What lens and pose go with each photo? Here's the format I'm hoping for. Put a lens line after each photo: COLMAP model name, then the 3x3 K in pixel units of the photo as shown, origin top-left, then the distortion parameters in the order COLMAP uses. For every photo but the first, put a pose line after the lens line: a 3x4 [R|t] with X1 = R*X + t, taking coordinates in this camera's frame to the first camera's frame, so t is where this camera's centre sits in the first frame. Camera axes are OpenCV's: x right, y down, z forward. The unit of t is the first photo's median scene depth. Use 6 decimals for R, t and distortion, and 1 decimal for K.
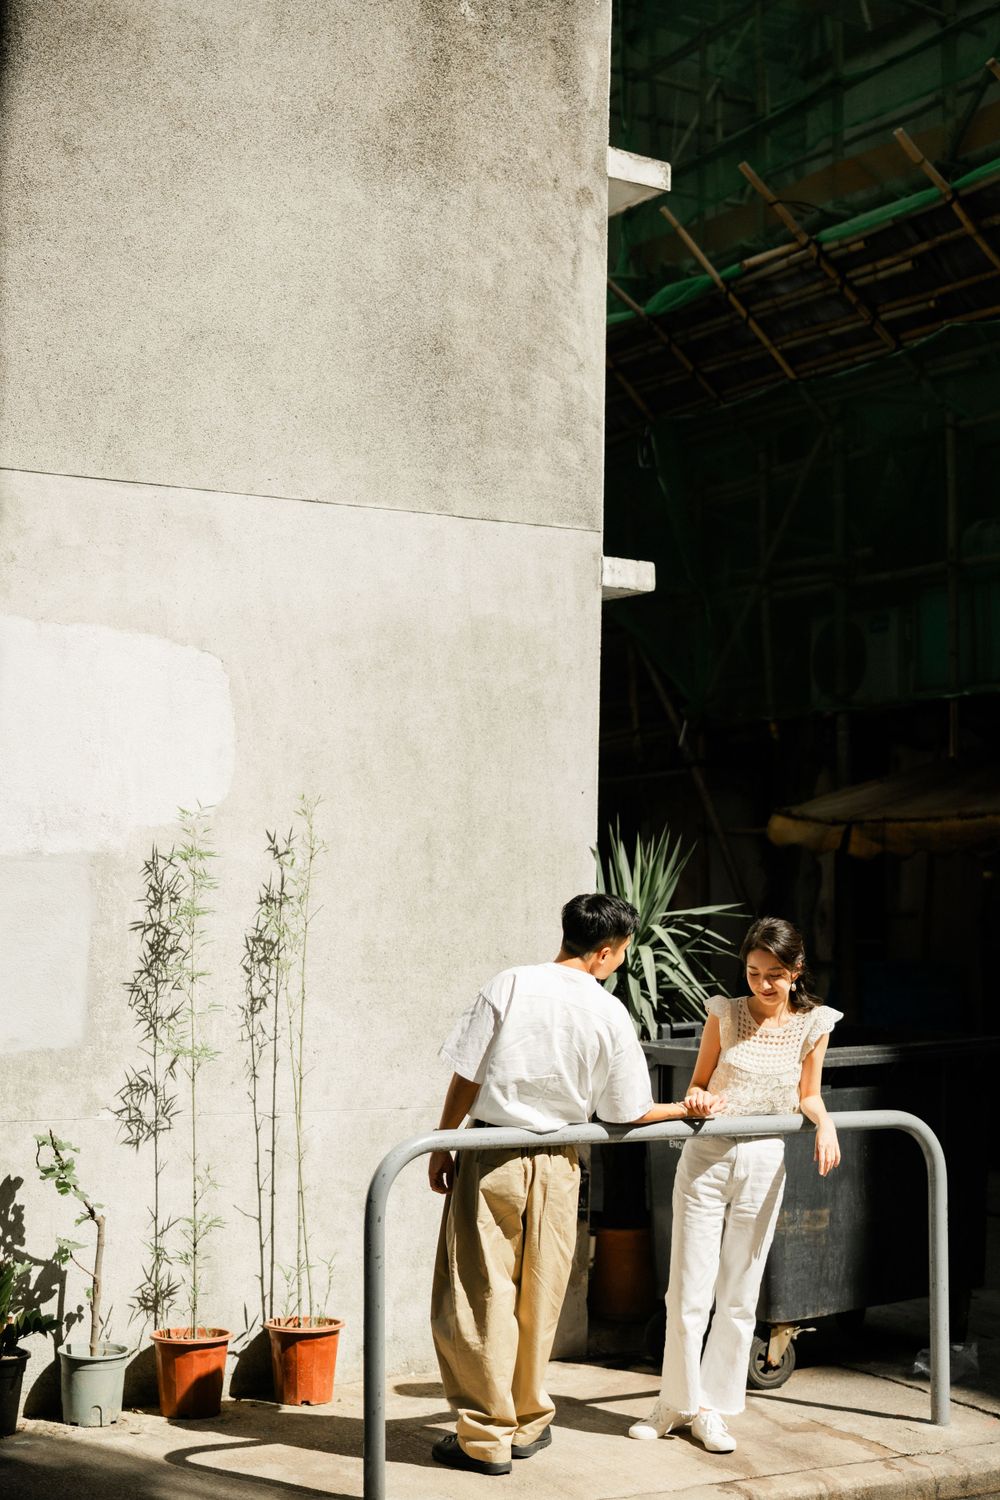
lens RADIAL K [[2322.3, 0, 500.7], [0, 2322.3, 750.0], [0, 0, 1]] dist [0.025354, 0.000000]
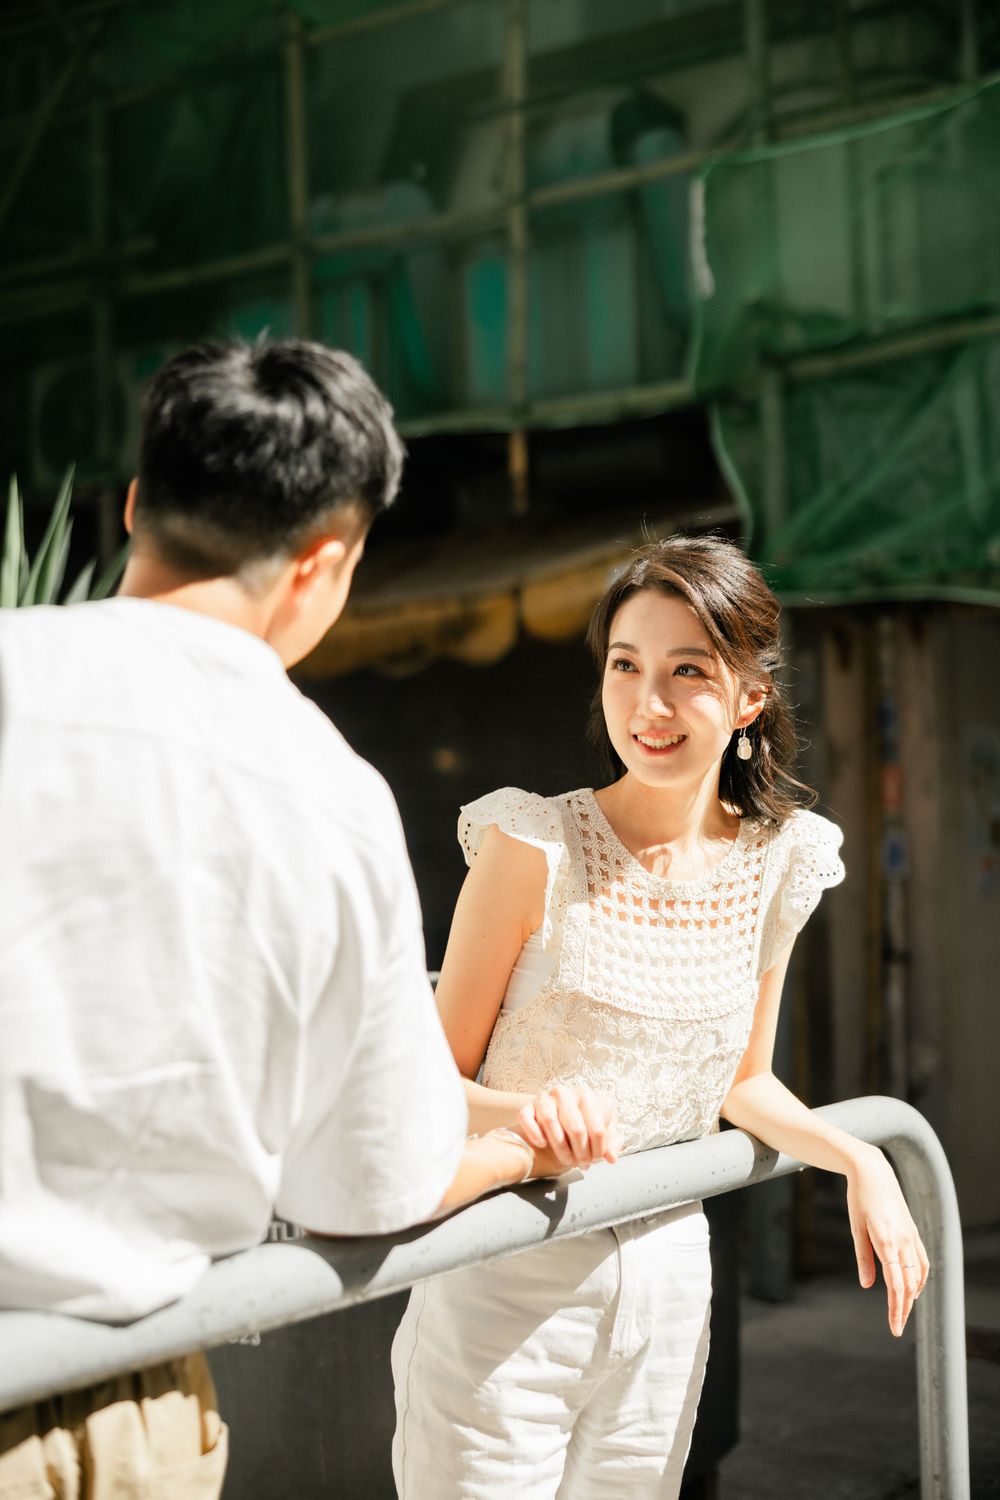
lens RADIAL K [[2195.6, 0, 501.7], [0, 2195.6, 754.6], [0, 0, 1]] dist [-0.037358, 0.000000]
pose [[0.900560, -0.009589, 0.434627, -0.040382], [0.006545, 0.999942, 0.008499, 0.100436], [-0.434683, -0.004810, 0.900571, 0.739689]]
